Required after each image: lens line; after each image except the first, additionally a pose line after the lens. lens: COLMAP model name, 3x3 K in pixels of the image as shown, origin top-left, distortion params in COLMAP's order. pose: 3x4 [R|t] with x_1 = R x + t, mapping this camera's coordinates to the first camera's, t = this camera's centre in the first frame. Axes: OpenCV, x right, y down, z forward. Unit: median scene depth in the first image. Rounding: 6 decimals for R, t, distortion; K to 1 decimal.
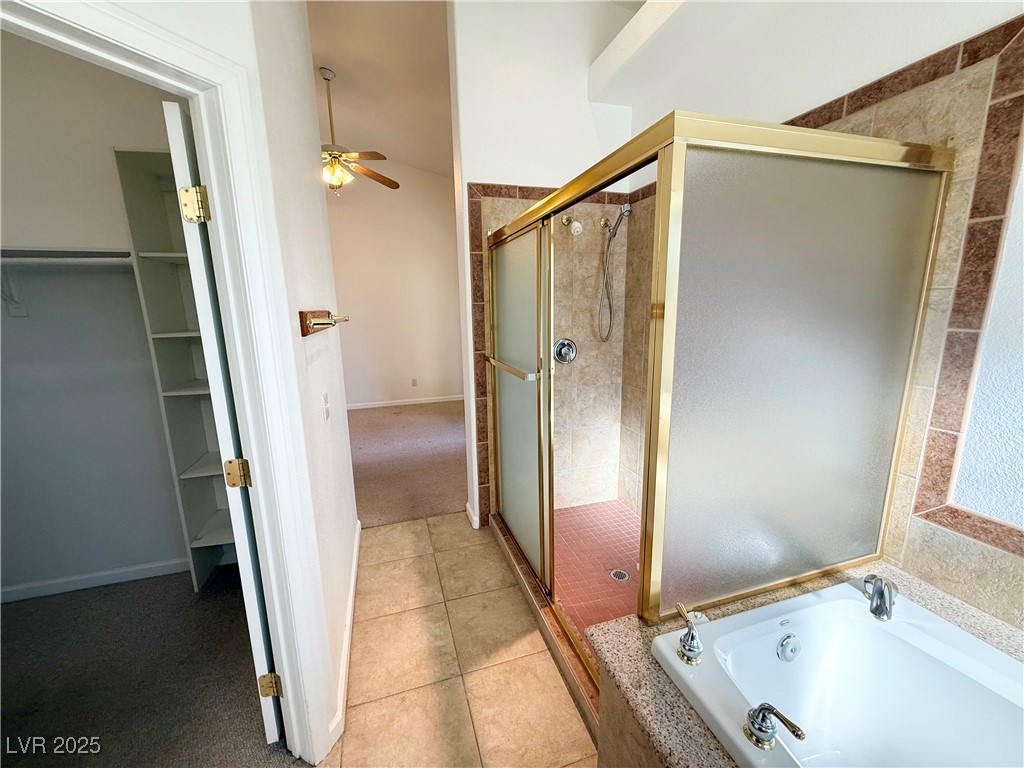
lens RADIAL K [[406.9, 0, 512.0], [0, 406.9, 384.0], [0, 0, 1]] dist [0.001129, -0.000064]
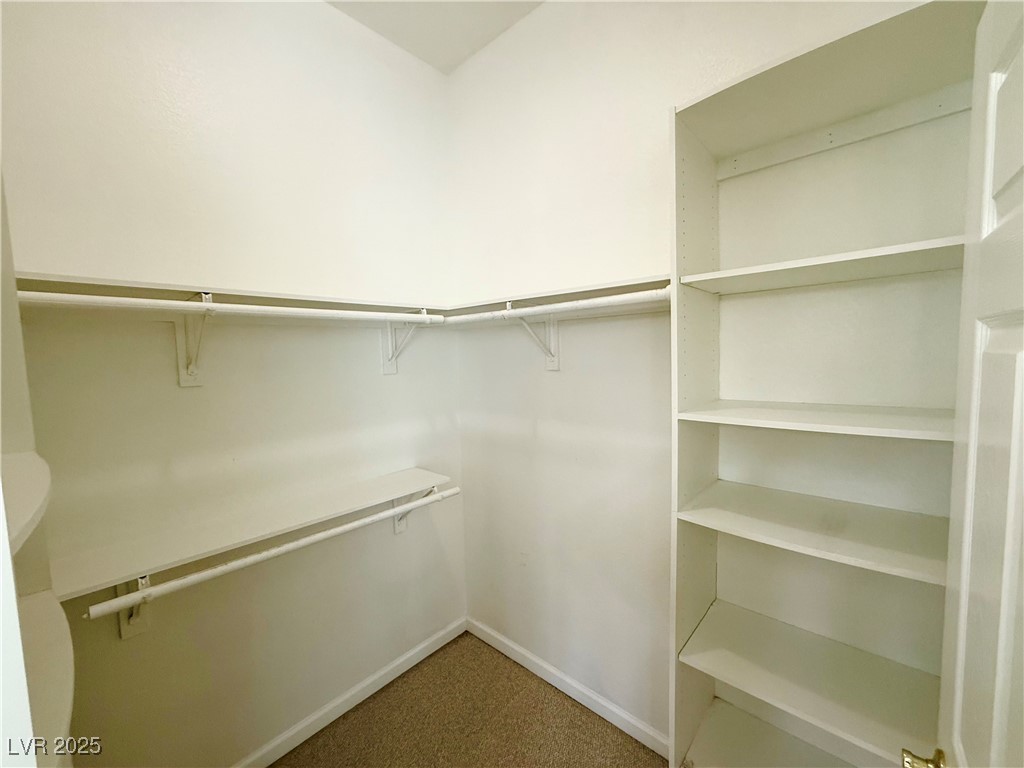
lens RADIAL K [[406.9, 0, 512.0], [0, 406.9, 384.0], [0, 0, 1]] dist [0.001129, -0.000064]
pose [[0.502237, 0.068883, -0.861982, -0.516143], [-0.147282, 0.989071, -0.006776, -0.127765], [0.852095, 0.130358, 0.506893, 0.506696]]
